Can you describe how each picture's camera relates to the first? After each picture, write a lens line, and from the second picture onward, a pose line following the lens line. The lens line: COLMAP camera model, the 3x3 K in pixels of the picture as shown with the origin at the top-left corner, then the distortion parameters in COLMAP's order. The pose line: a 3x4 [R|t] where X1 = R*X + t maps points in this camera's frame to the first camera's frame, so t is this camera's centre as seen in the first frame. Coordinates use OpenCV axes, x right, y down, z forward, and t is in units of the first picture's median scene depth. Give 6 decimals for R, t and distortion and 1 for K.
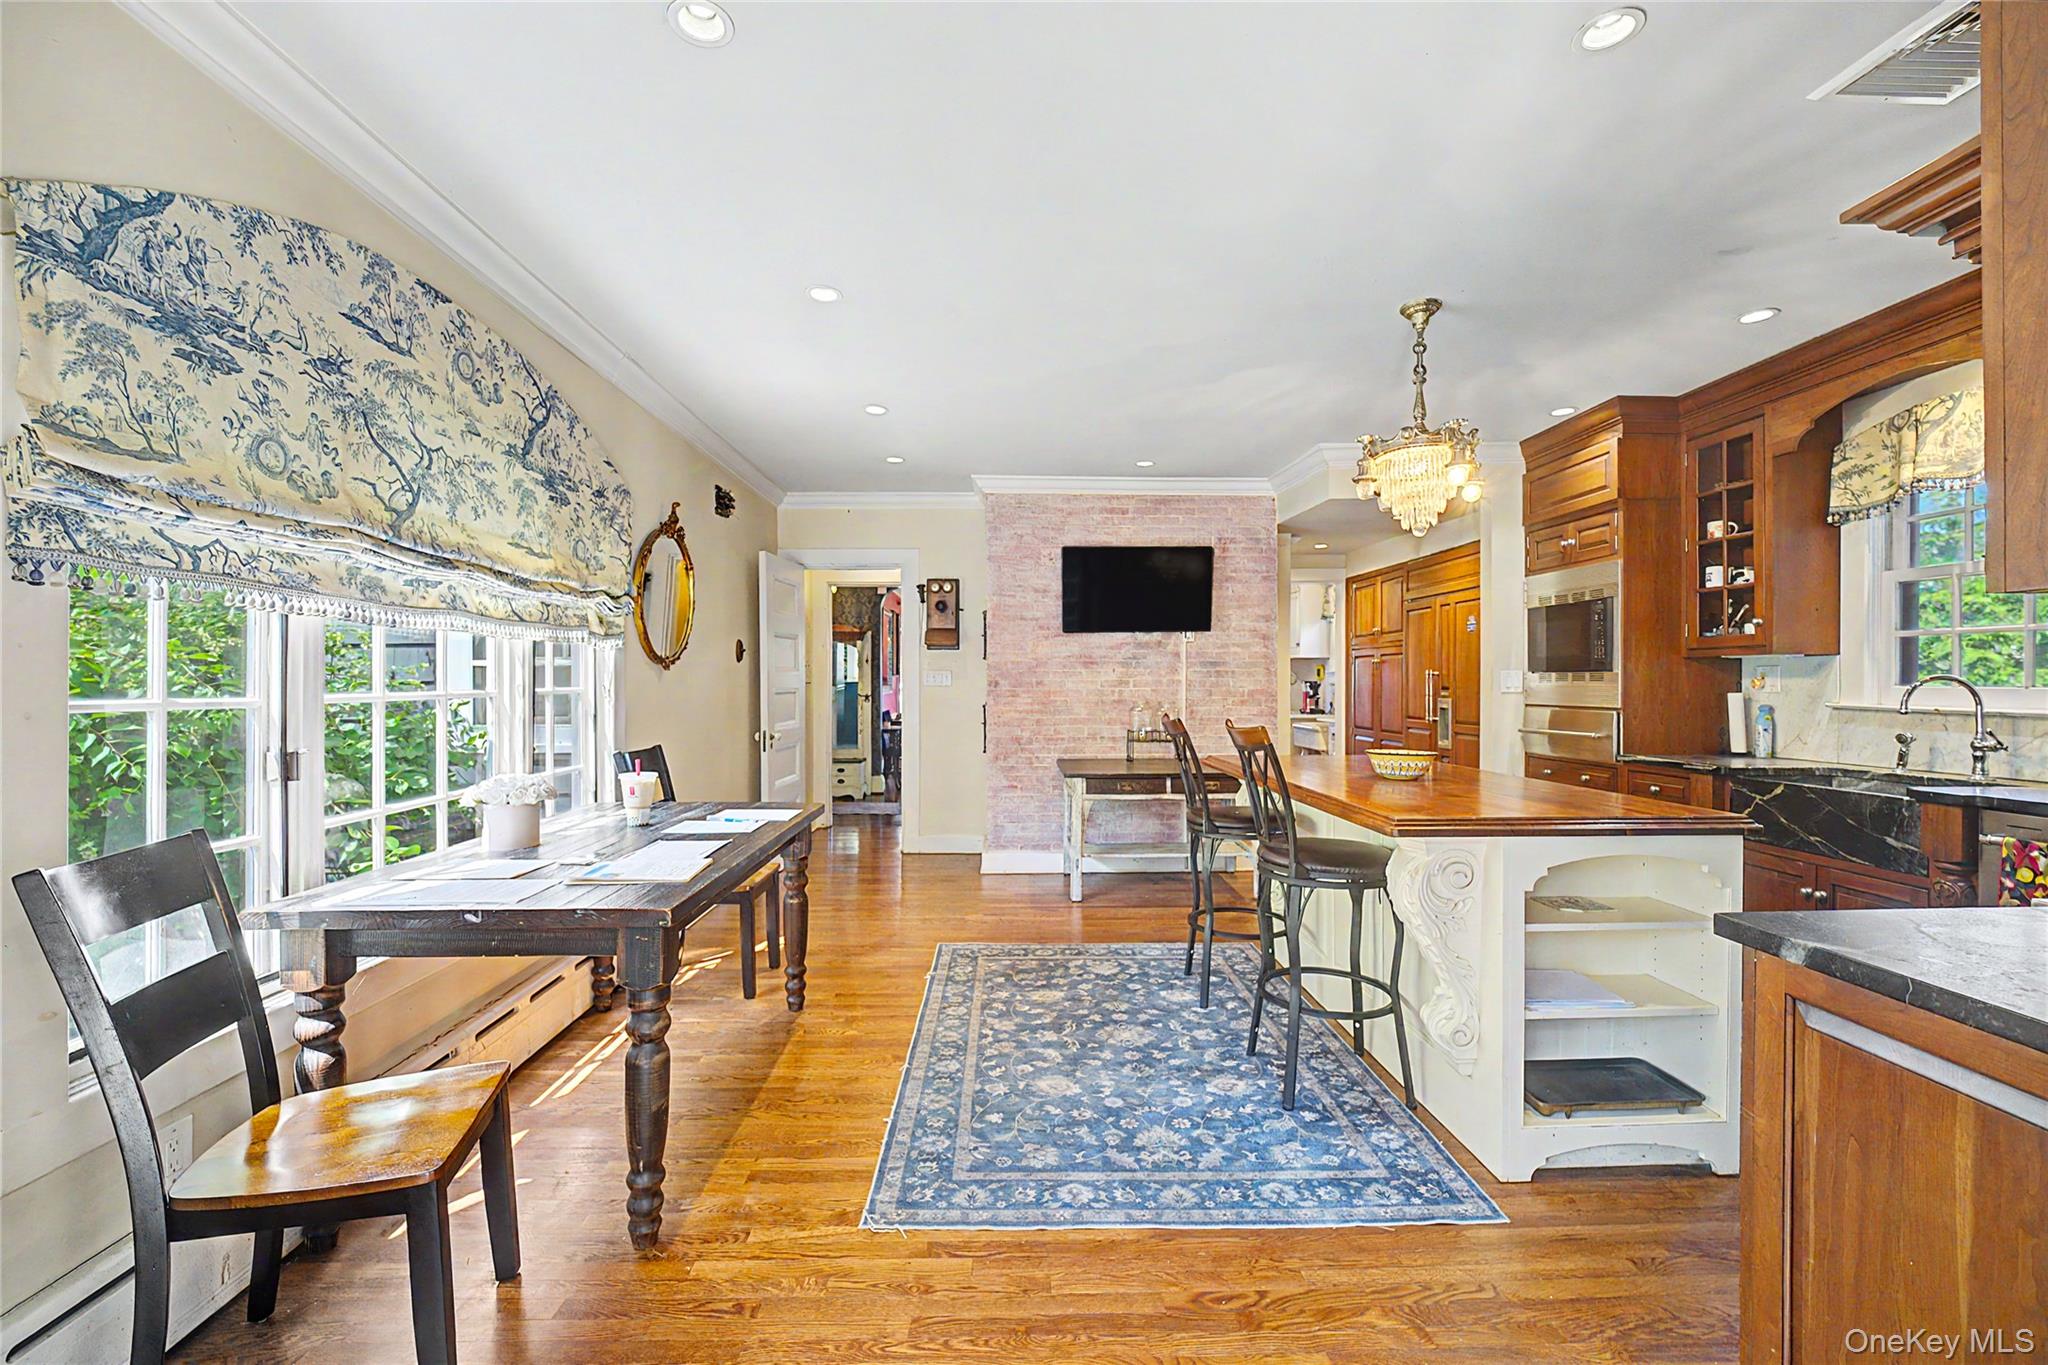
lens RADIAL K [[860.7, 0, 1036.4], [0, 860.7, 669.1], [0, 0, 1]] dist [-0.007844, 0.001425]
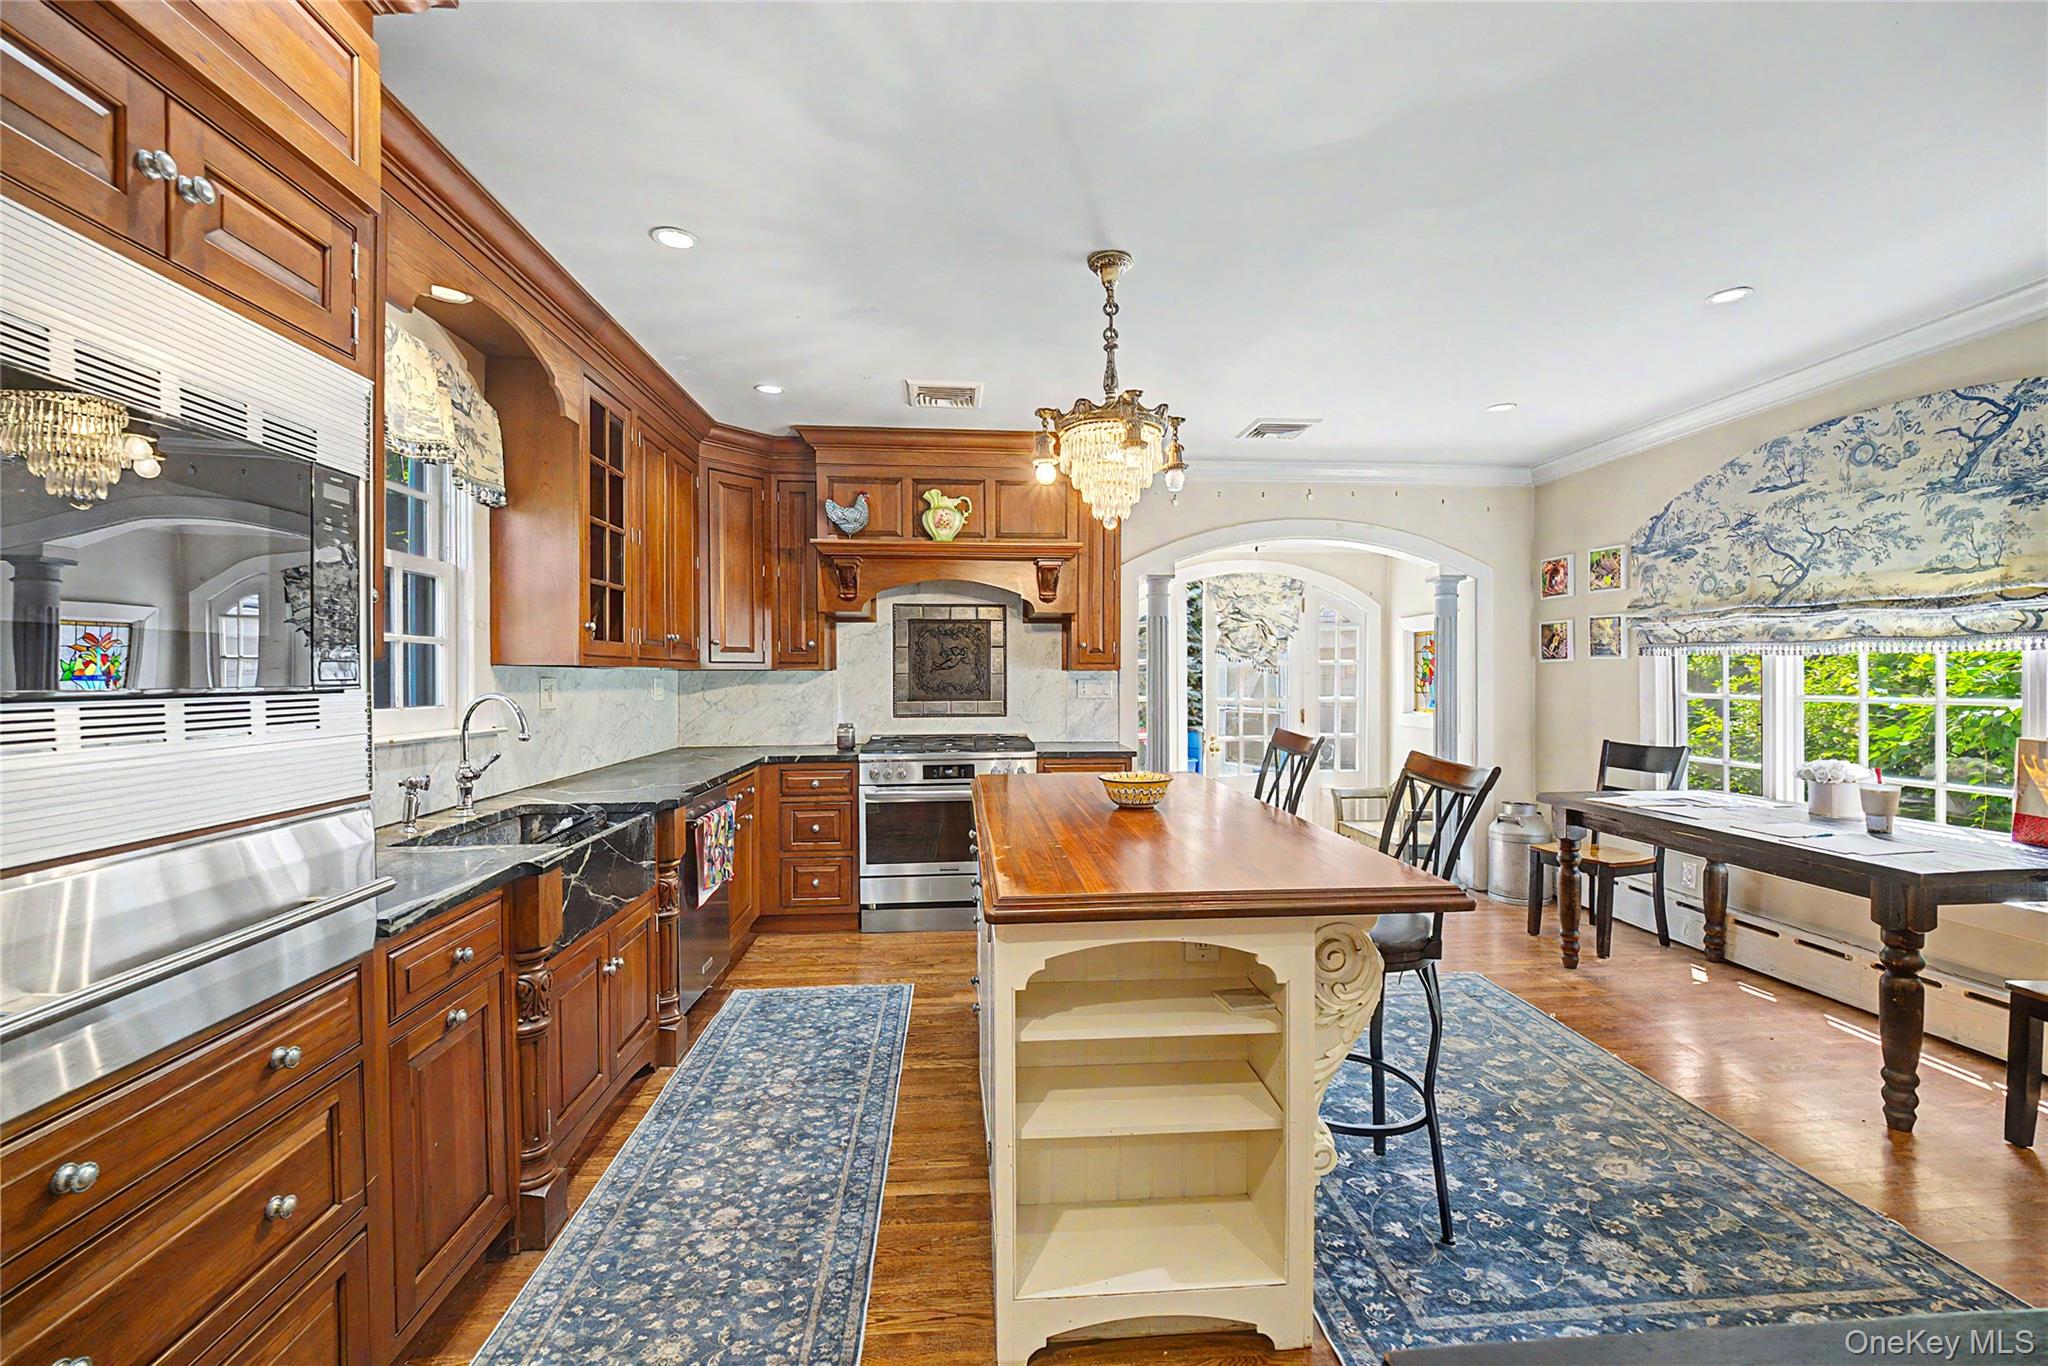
lens RADIAL K [[860.7, 0, 1013.8], [0, 860.7, 677.2], [0, 0, 1]] dist [-0.007844, 0.001425]
pose [[-0.999745, 0.003606, -0.022289, 0.588204], [0.003822, 0.999946, -0.009648, 0.002284], [0.022253, -0.009731, -0.999705, 1.964152]]
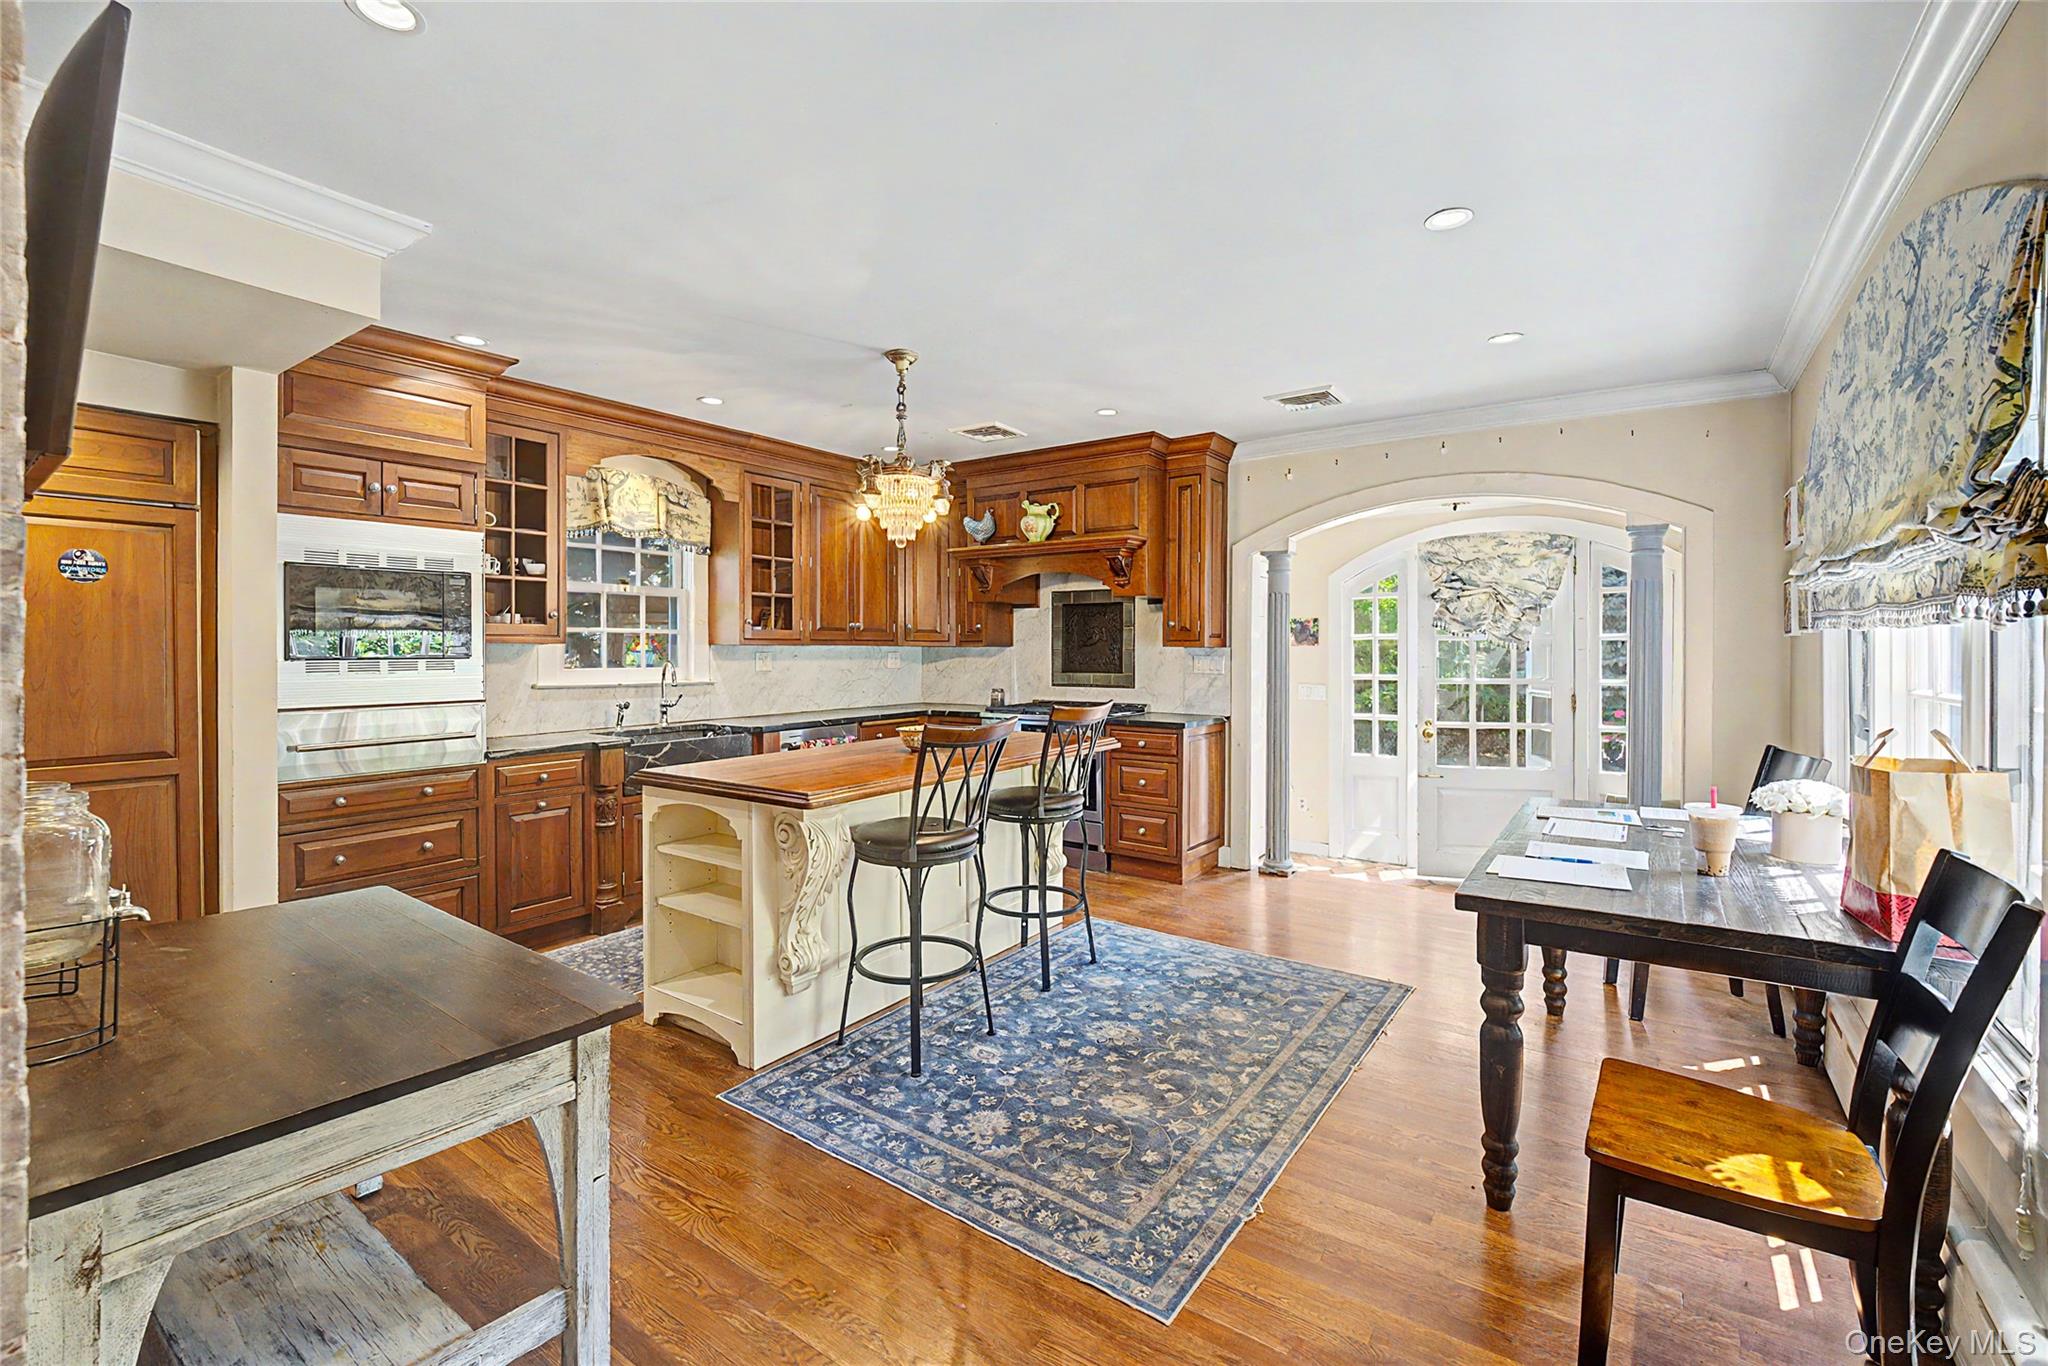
lens RADIAL K [[860.7, 0, 994.3], [0, 860.7, 660.5], [0, 0, 1]] dist [-0.007844, 0.001425]
pose [[-0.770087, -0.008422, 0.637883, -0.436691], [-0.006246, 0.999964, 0.005661, -0.005254], [-0.637908, 0.000375, -0.770113, 1.940137]]
